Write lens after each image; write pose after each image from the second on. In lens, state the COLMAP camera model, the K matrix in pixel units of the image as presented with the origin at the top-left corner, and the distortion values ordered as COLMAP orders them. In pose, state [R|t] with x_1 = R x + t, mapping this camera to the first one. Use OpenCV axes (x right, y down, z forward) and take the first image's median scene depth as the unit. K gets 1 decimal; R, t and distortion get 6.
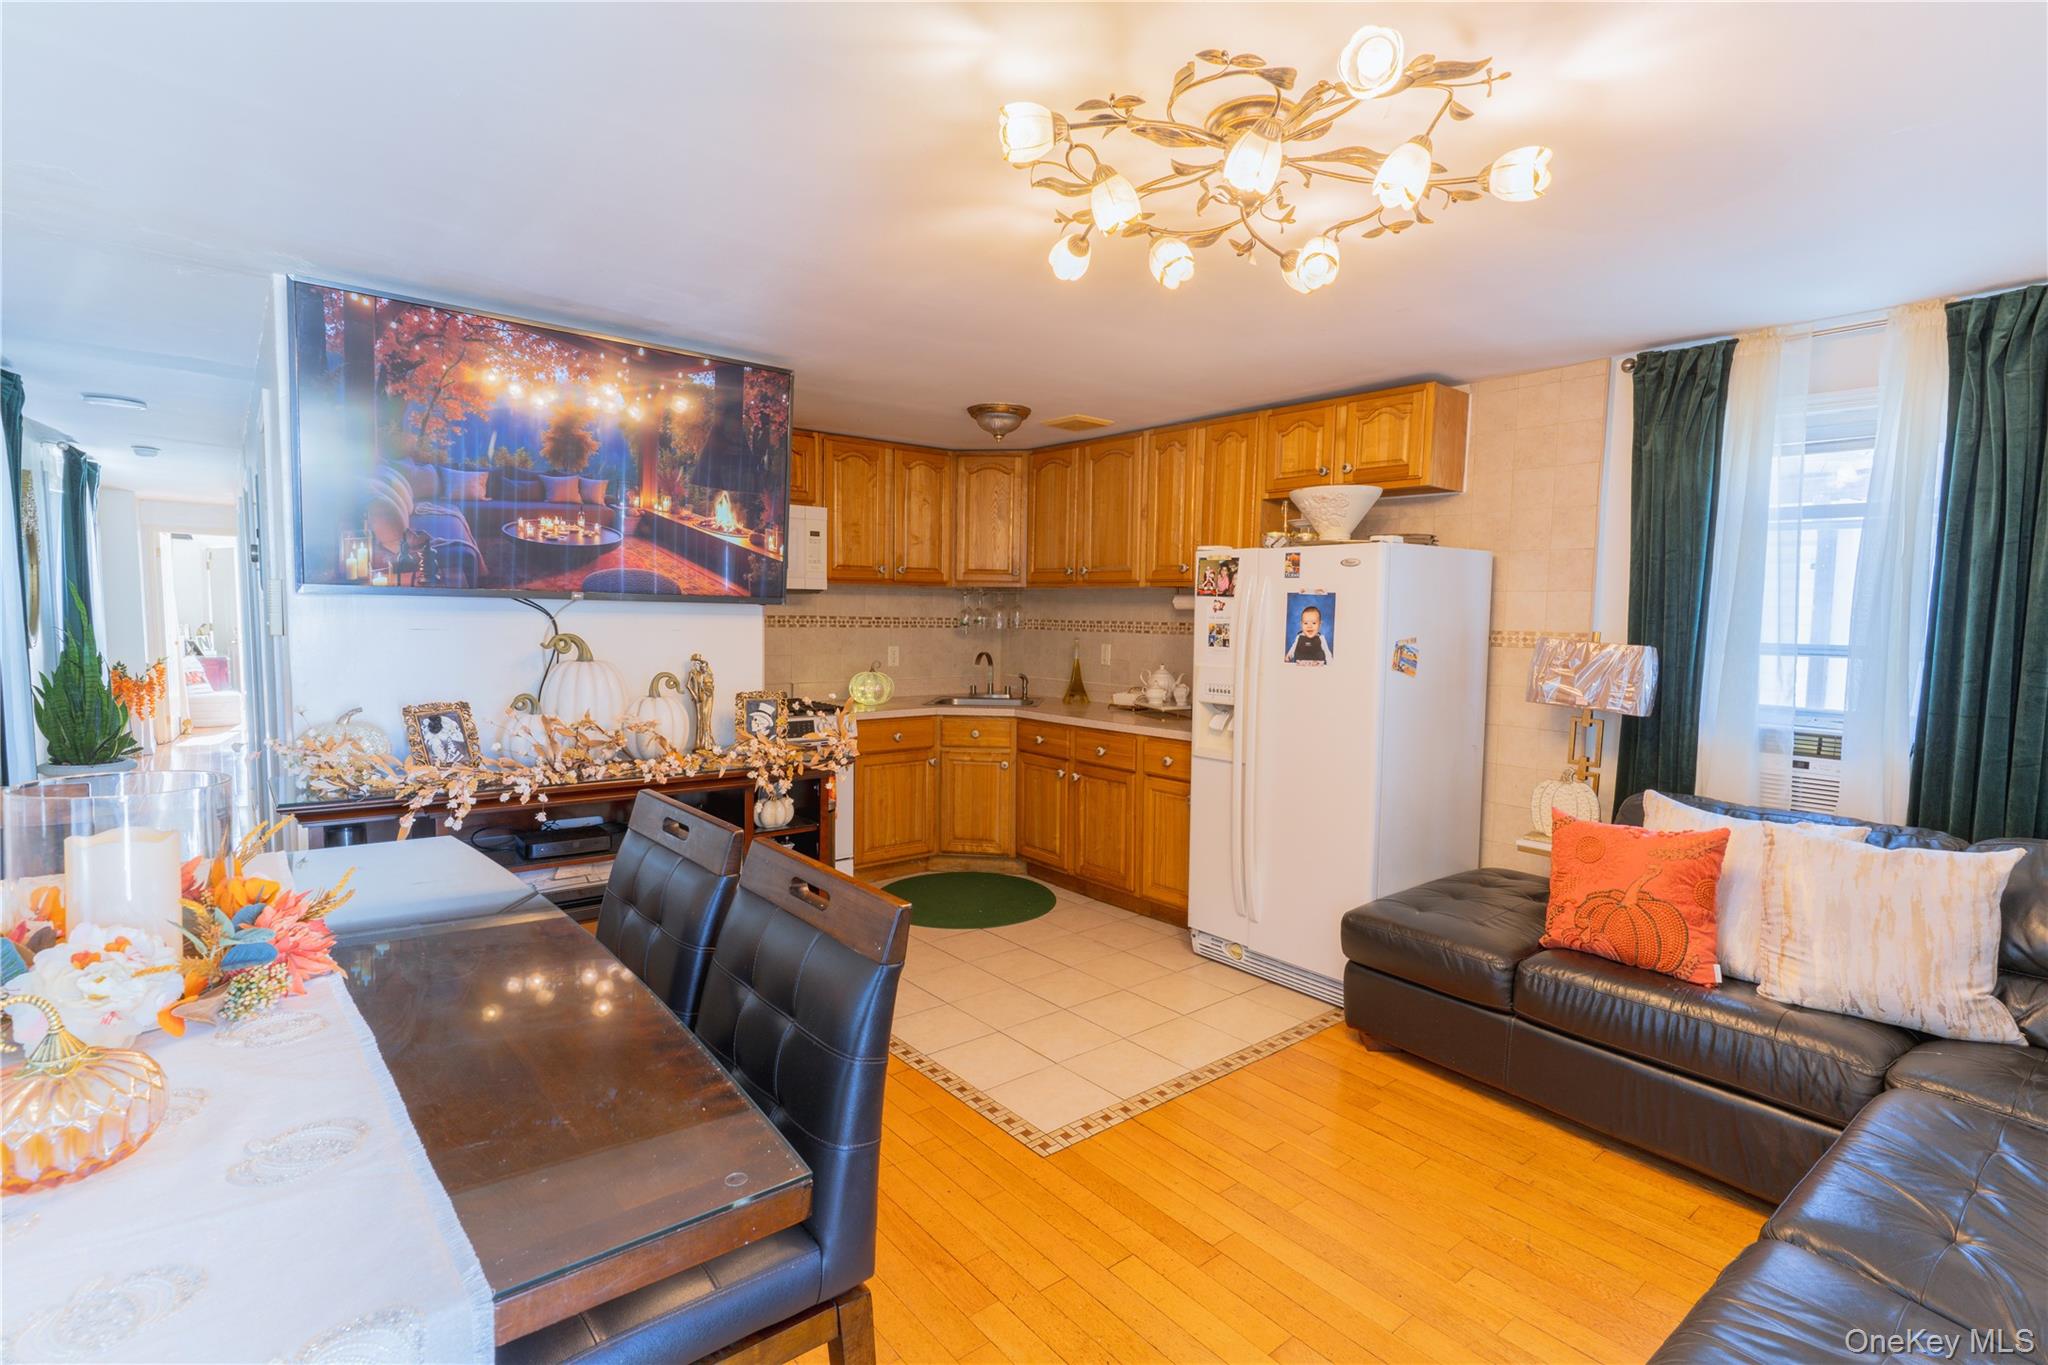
lens RADIAL K [[983.2, 0, 1019.9], [0, 983.2, 684.8], [0, 0, 1]] dist [0.000781, -0.000199]
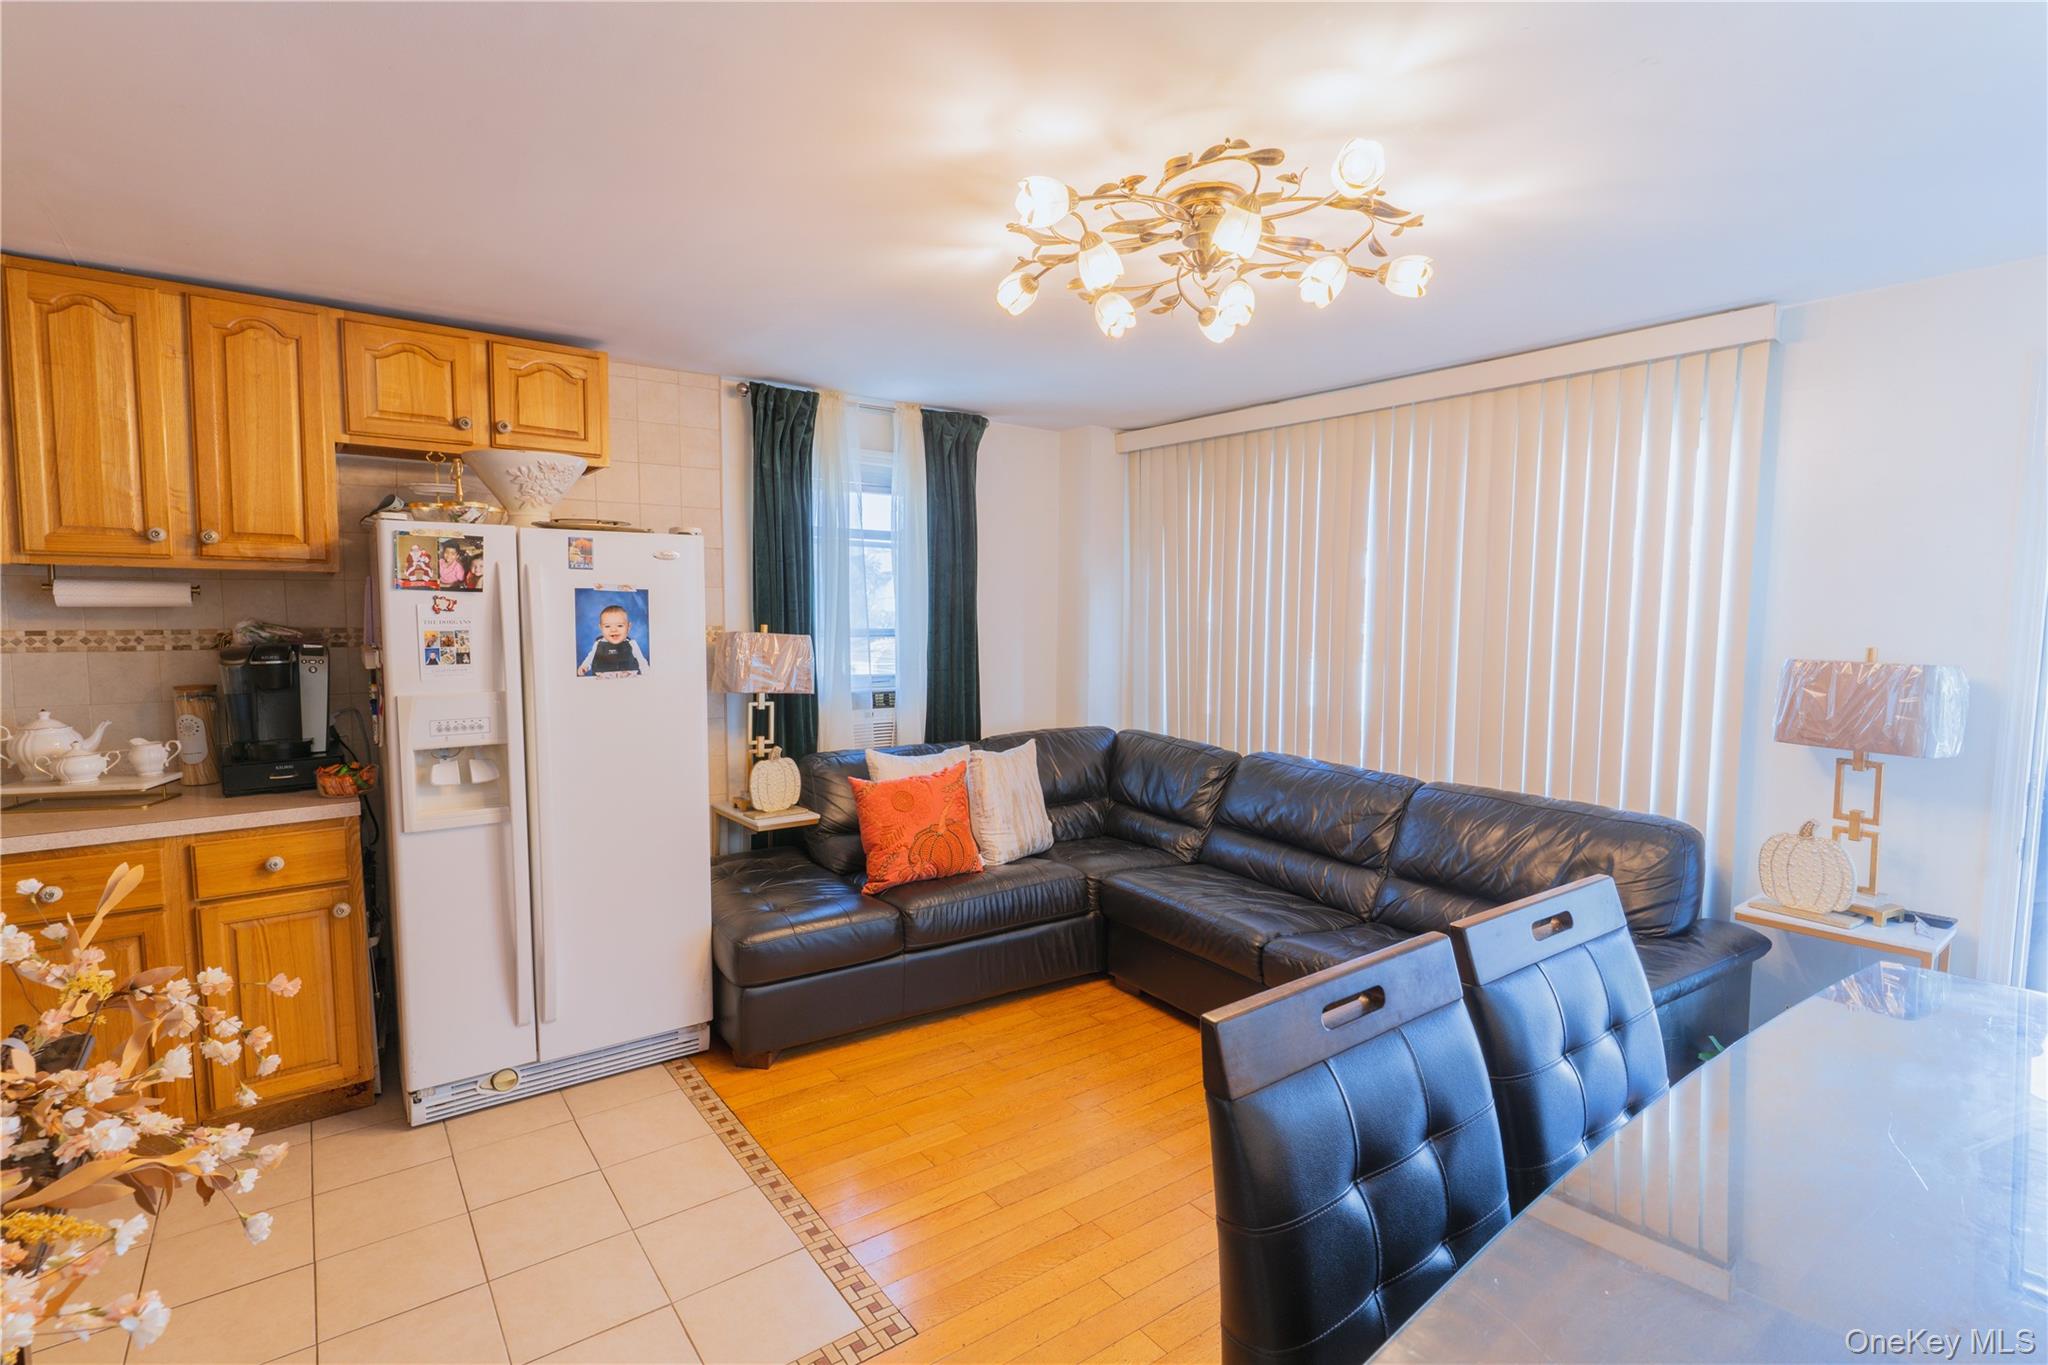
lens RADIAL K [[983.2, 0, 1021.0], [0, 983.2, 682.2], [0, 0, 1]] dist [0.000781, -0.000199]
pose [[0.044775, -0.090877, 0.994855, -0.507720], [0.071155, 0.993615, 0.087561, -0.063516], [-0.996460, 0.066868, 0.050955, 0.623288]]
